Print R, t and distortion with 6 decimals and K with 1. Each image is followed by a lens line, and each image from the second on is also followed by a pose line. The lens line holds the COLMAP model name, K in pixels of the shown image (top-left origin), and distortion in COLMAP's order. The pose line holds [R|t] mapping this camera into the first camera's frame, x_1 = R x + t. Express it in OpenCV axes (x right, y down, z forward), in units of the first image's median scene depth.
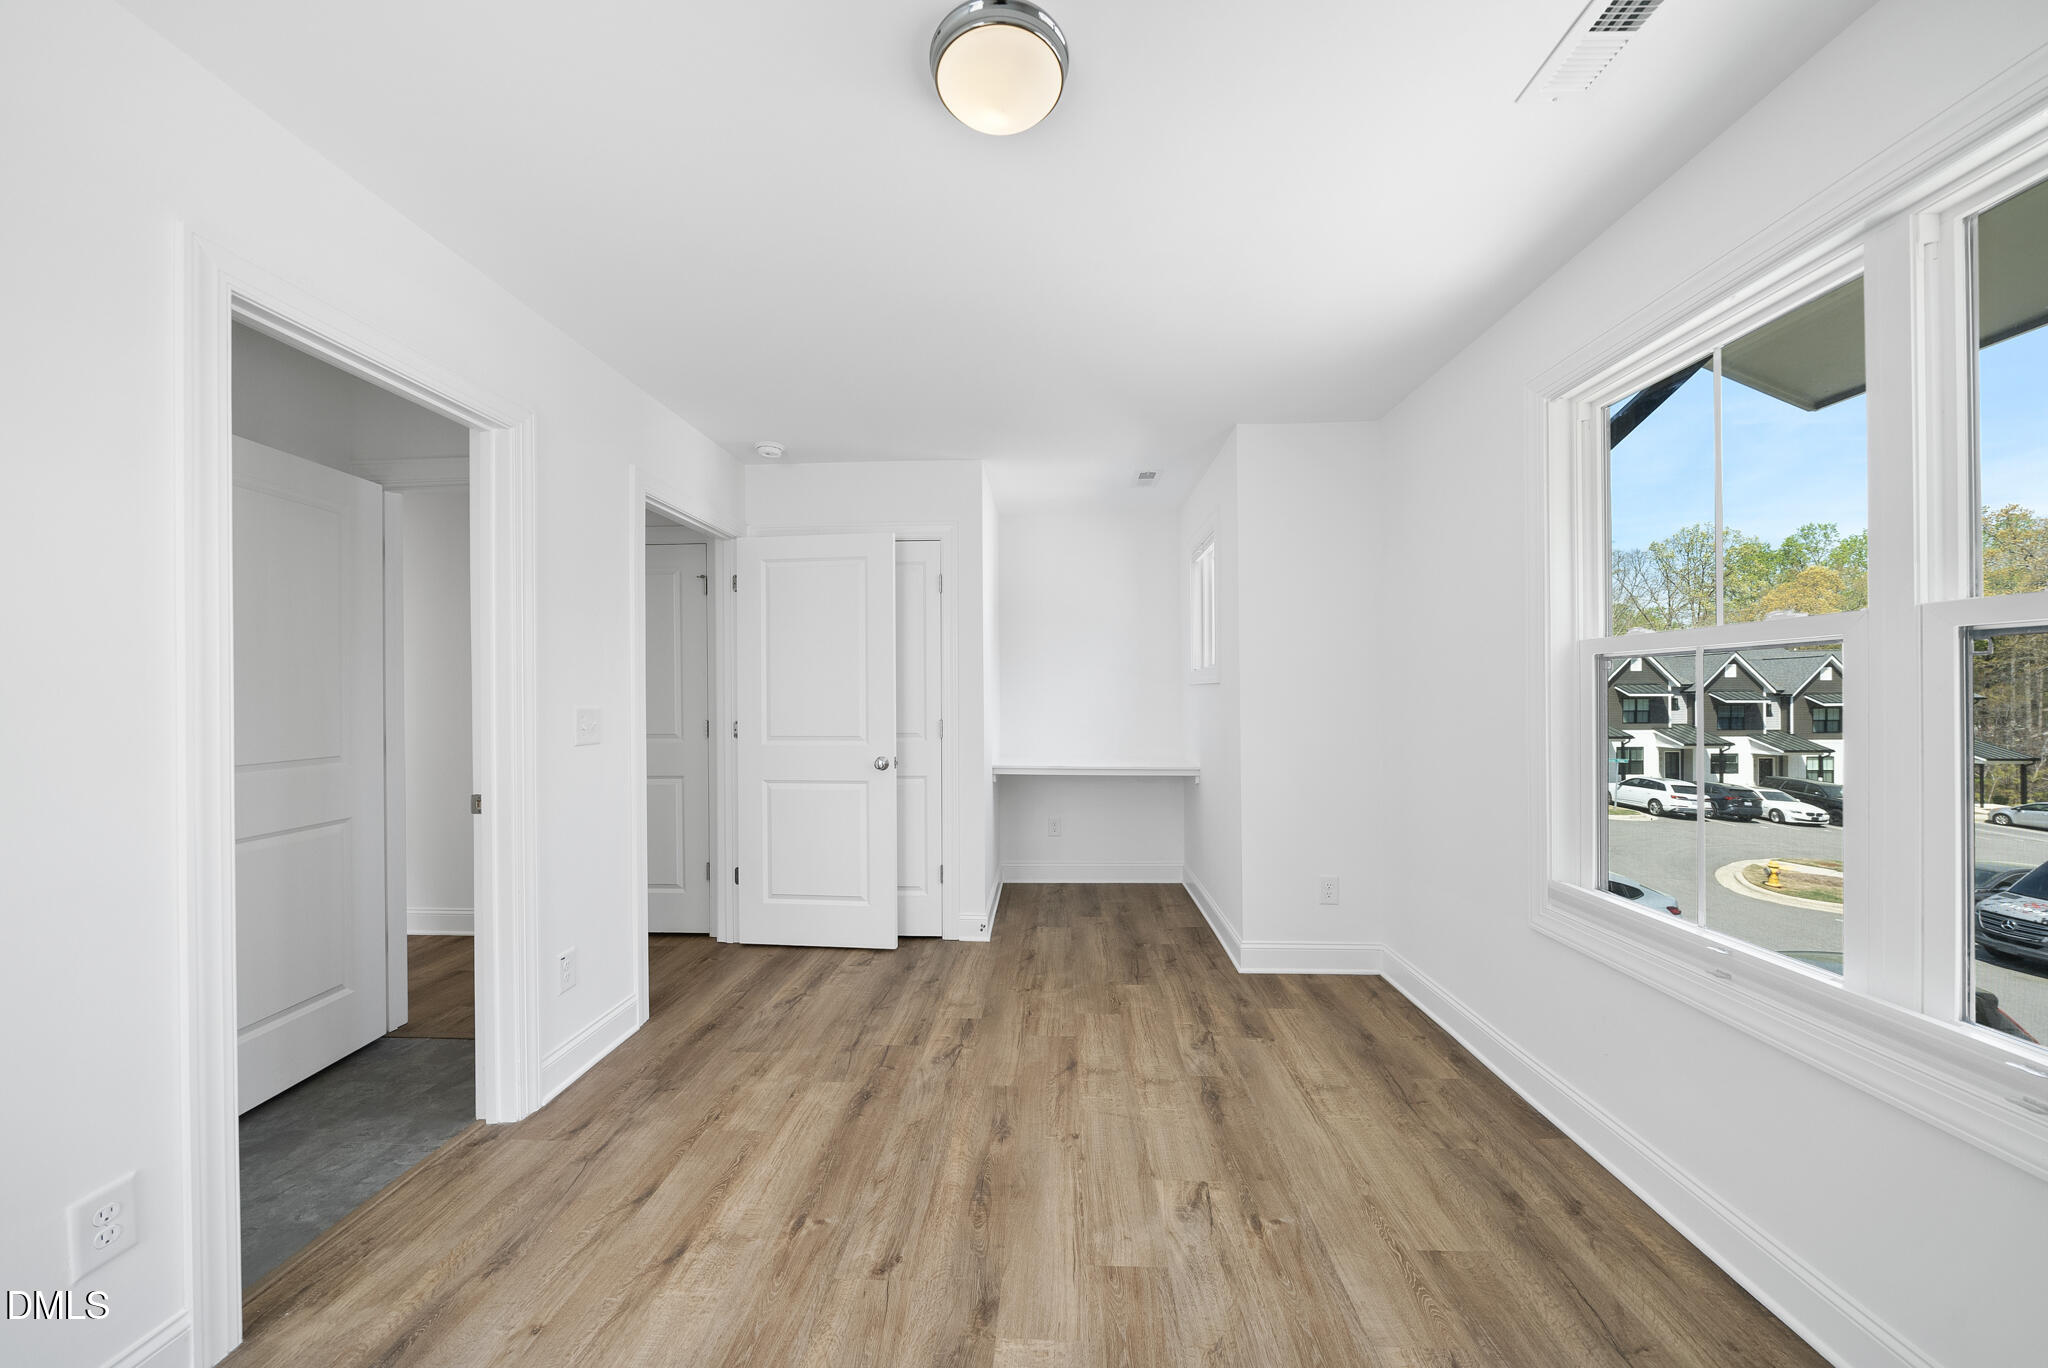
lens RADIAL K [[710.4, 0, 1021.3], [0, 710.4, 641.8], [0, 0, 1]] dist [-0.016679, -0.000022]
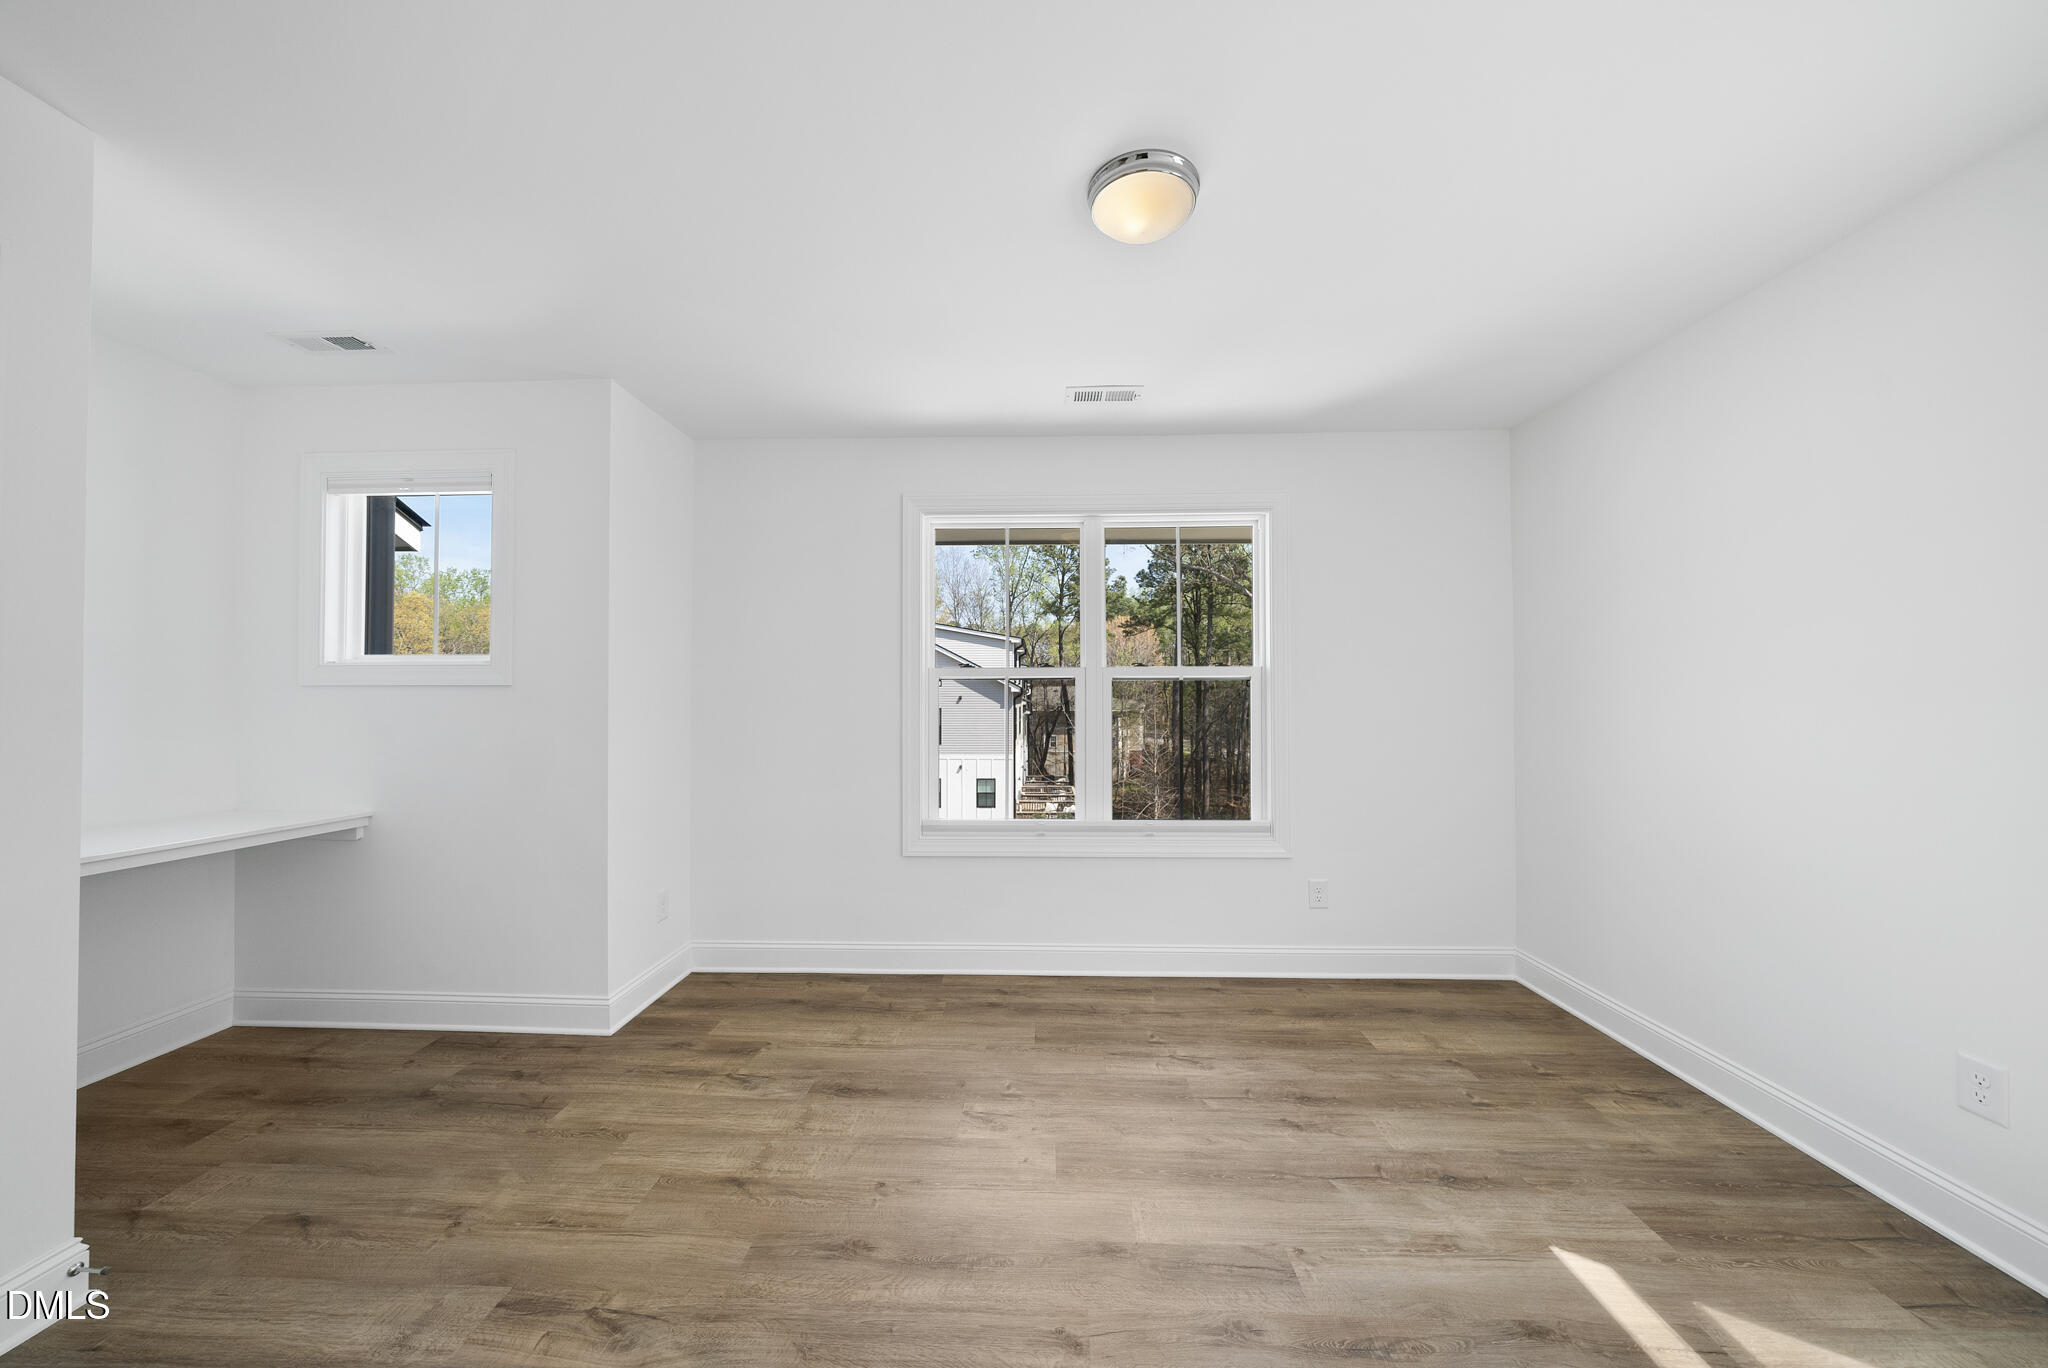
lens RADIAL K [[697.6, 0, 1019.7], [0, 697.6, 692.4], [0, 0, 1]] dist [-0.013426, -0.000123]
pose [[-0.018215, 0.010612, 0.999778, -0.672179], [-0.068688, 0.997568, -0.011840, 0.046888], [-0.997472, -0.068888, -0.017441, 0.705426]]
